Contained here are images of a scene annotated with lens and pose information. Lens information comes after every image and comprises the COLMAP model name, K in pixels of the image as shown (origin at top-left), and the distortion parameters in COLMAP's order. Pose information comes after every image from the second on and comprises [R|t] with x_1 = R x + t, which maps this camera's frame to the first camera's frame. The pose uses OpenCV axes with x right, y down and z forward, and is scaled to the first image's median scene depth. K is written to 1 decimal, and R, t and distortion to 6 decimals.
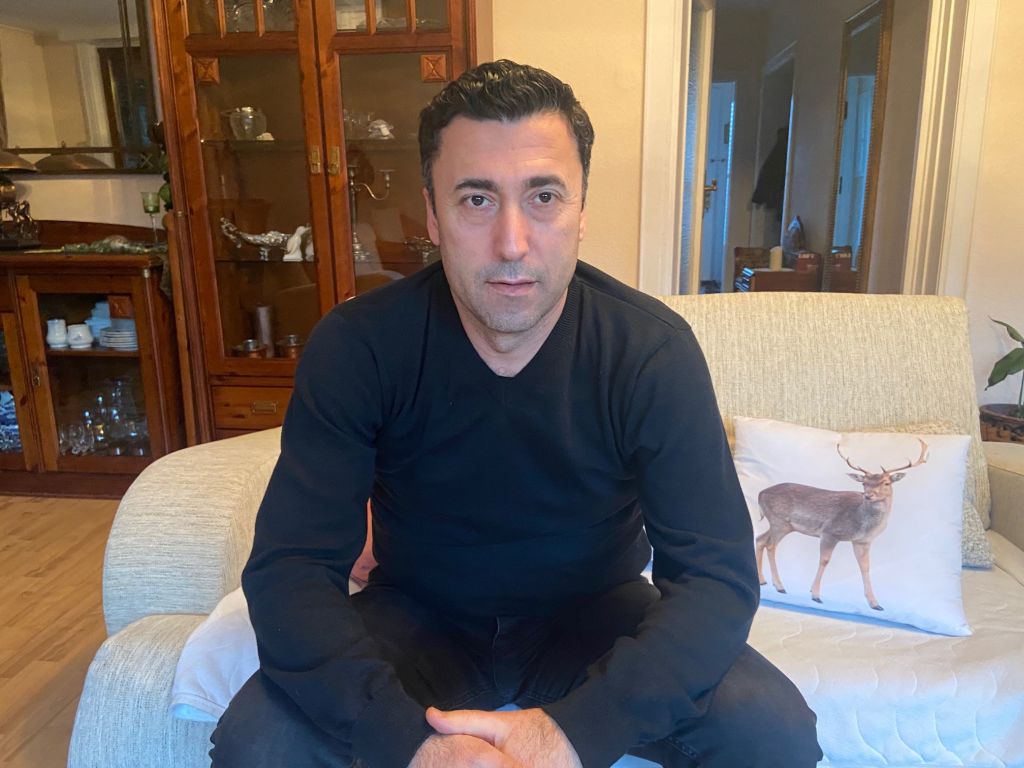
lens RADIAL K [[845.3, 0, 508.3], [0, 845.3, 386.2], [0, 0, 1]] dist [0.156112, -0.224373]
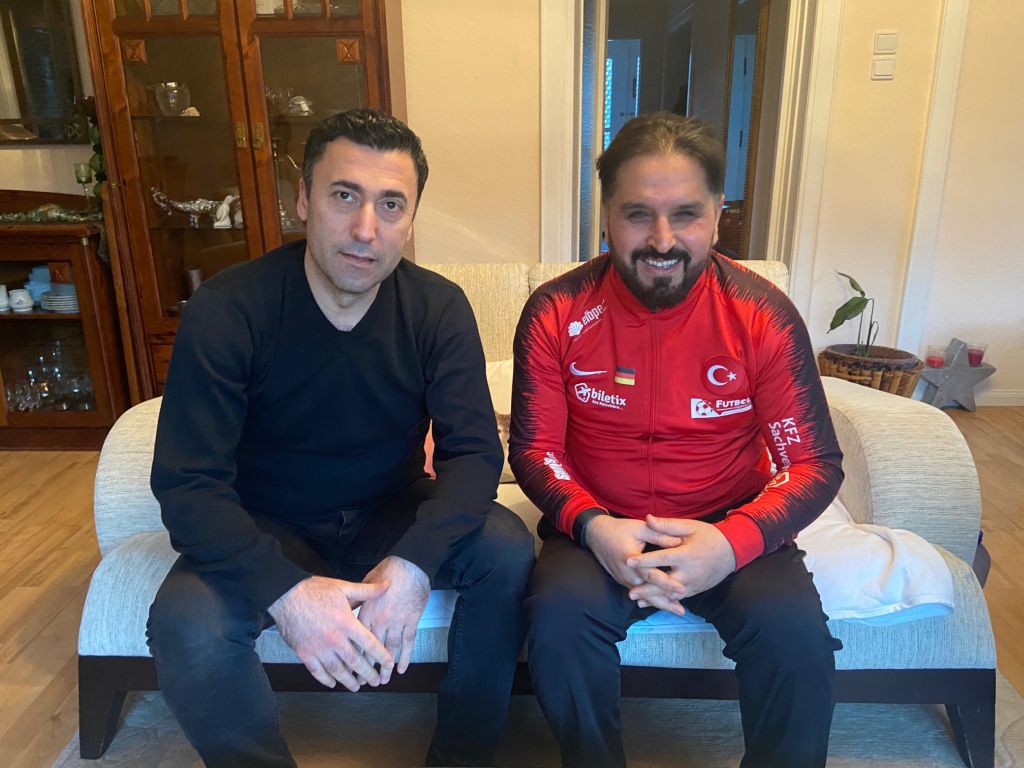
lens RADIAL K [[845.3, 0, 508.3], [0, 845.3, 386.2], [0, 0, 1]] dist [0.156112, -0.224373]
pose [[0.995912, -0.027368, 0.086084, 0.009844], [0.022077, 0.997843, 0.061828, -0.005176], [-0.087590, -0.059675, 0.994368, -0.131302]]
